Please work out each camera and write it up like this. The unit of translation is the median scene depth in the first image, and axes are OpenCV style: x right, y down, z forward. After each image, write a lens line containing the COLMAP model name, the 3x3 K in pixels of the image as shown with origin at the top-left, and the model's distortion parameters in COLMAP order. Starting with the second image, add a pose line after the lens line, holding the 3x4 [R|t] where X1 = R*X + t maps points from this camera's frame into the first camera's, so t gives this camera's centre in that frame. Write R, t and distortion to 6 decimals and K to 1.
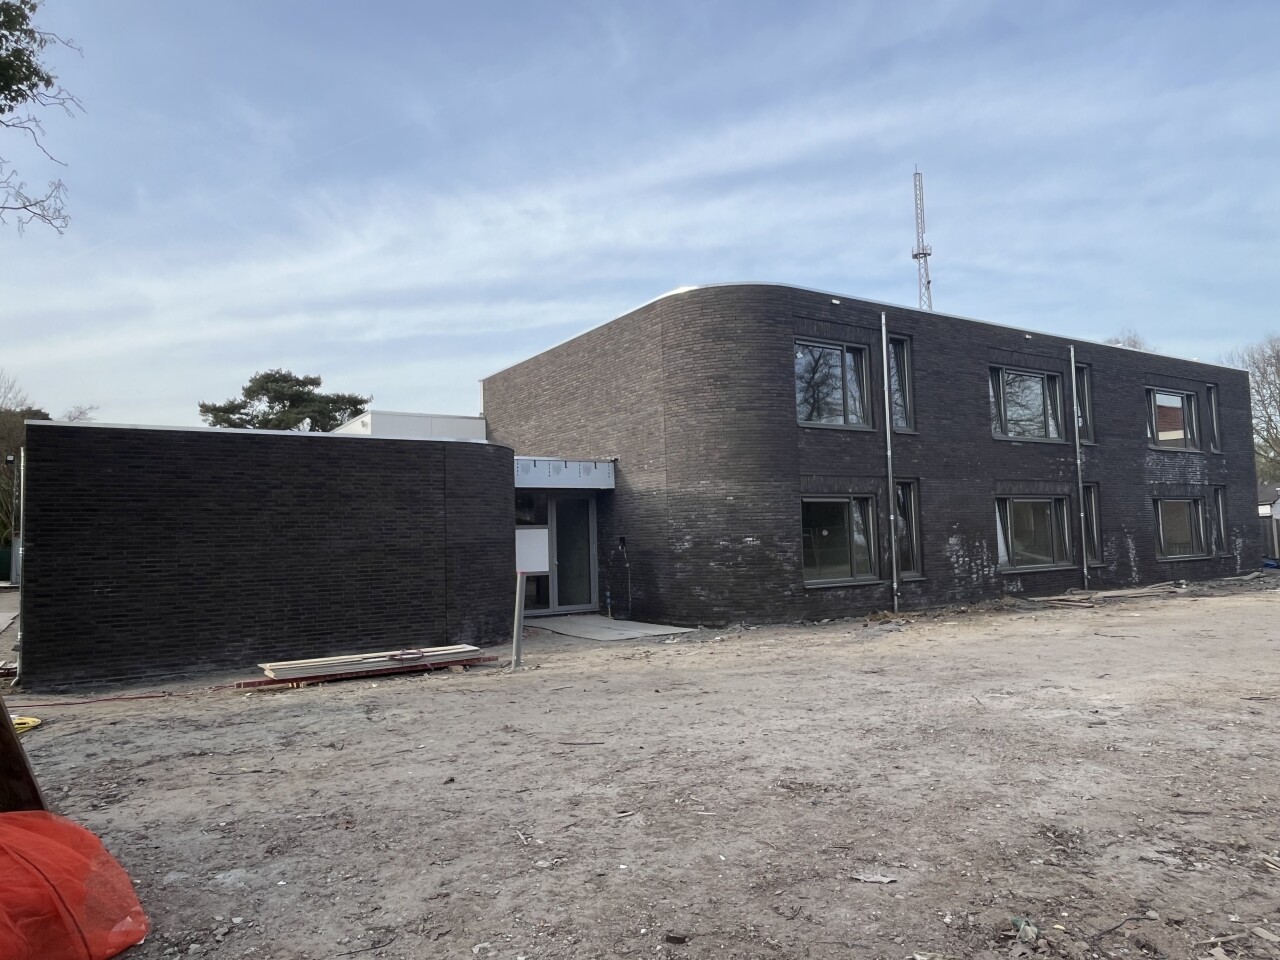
lens RADIAL K [[804.9, 0, 640.0], [0, 804.9, 480.0], [0, 0, 1]] dist [-0.001025, -0.000108]
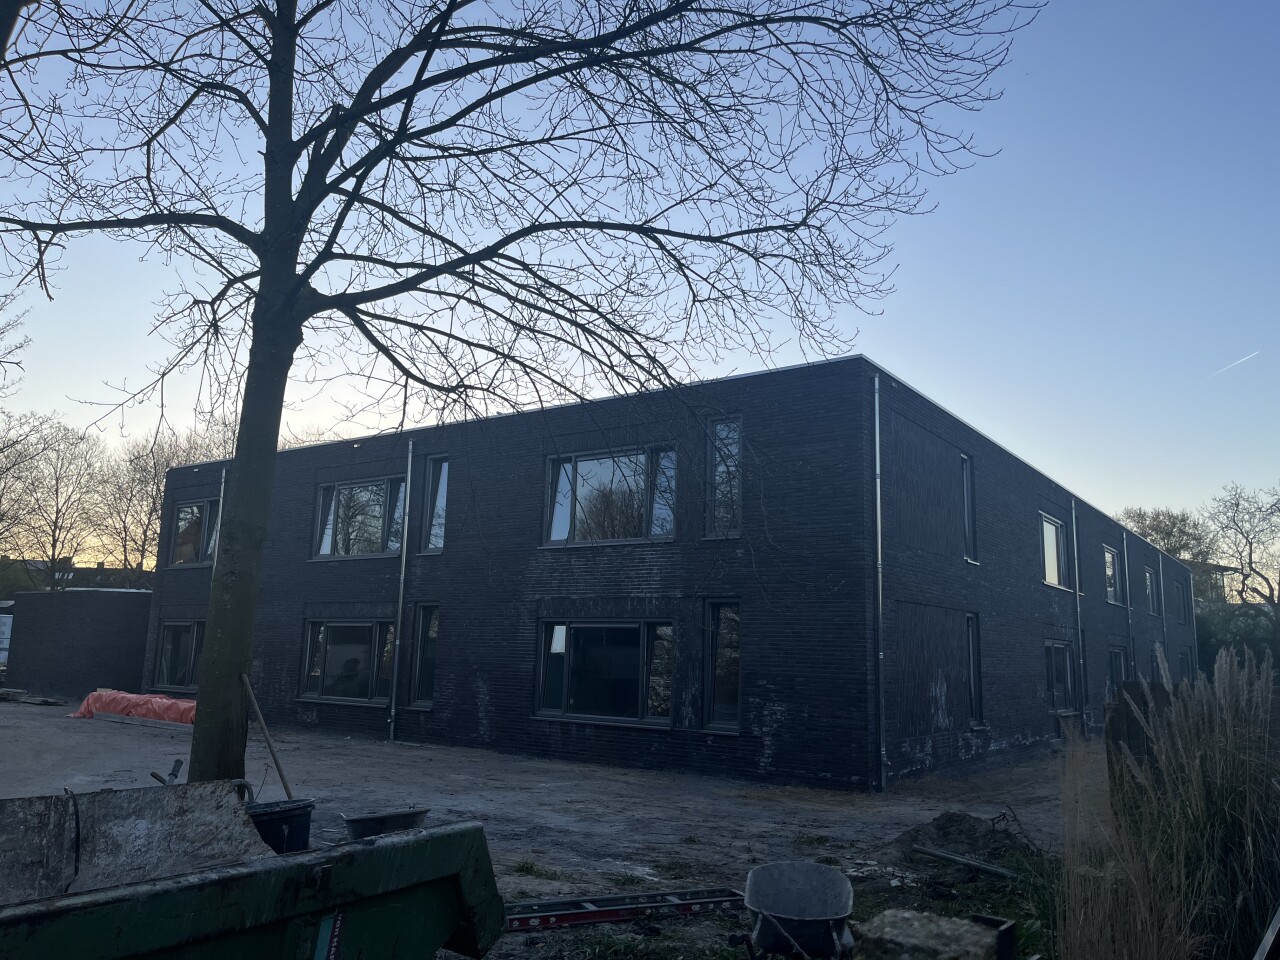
lens RADIAL K [[980.5, 0, 639.9], [0, 980.5, 489.8], [0, 0, 1]] dist [0.082100, -0.115810]
pose [[0.385030, -0.118174, -0.915307, 1.686858], [0.024723, 0.992733, -0.117770, 0.014397], [0.922573, 0.022716, 0.385153, 0.890317]]
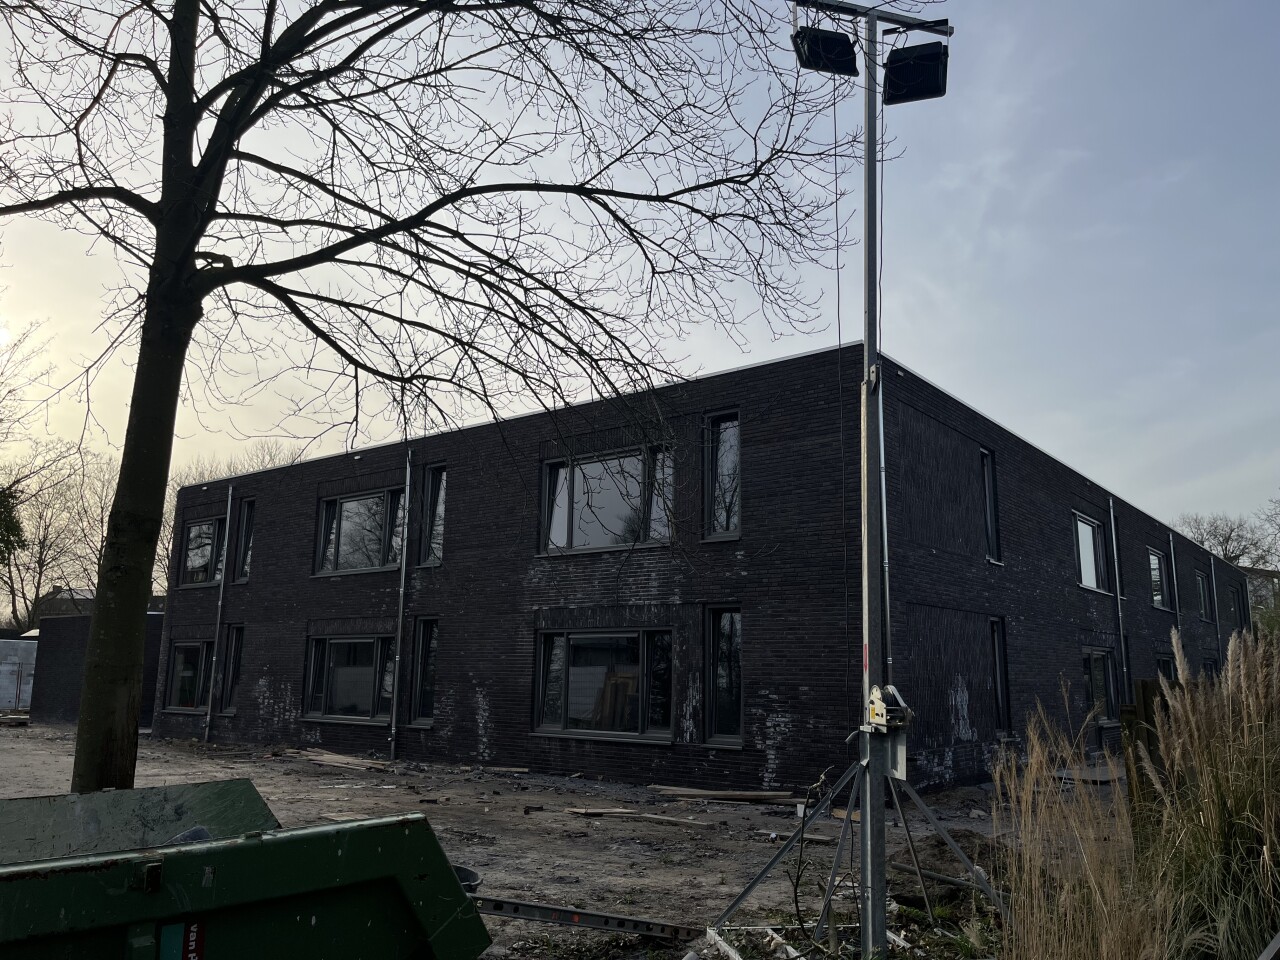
lens RADIAL K [[980.5, 0, 639.9], [0, 980.5, 489.8], [0, 0, 1]] dist [0.082100, -0.115810]
pose [[0.339255, -0.145426, -0.929385, 1.661926], [0.040938, 0.989324, -0.139861, 0.026684], [0.939803, 0.009401, 0.341587, 0.947189]]
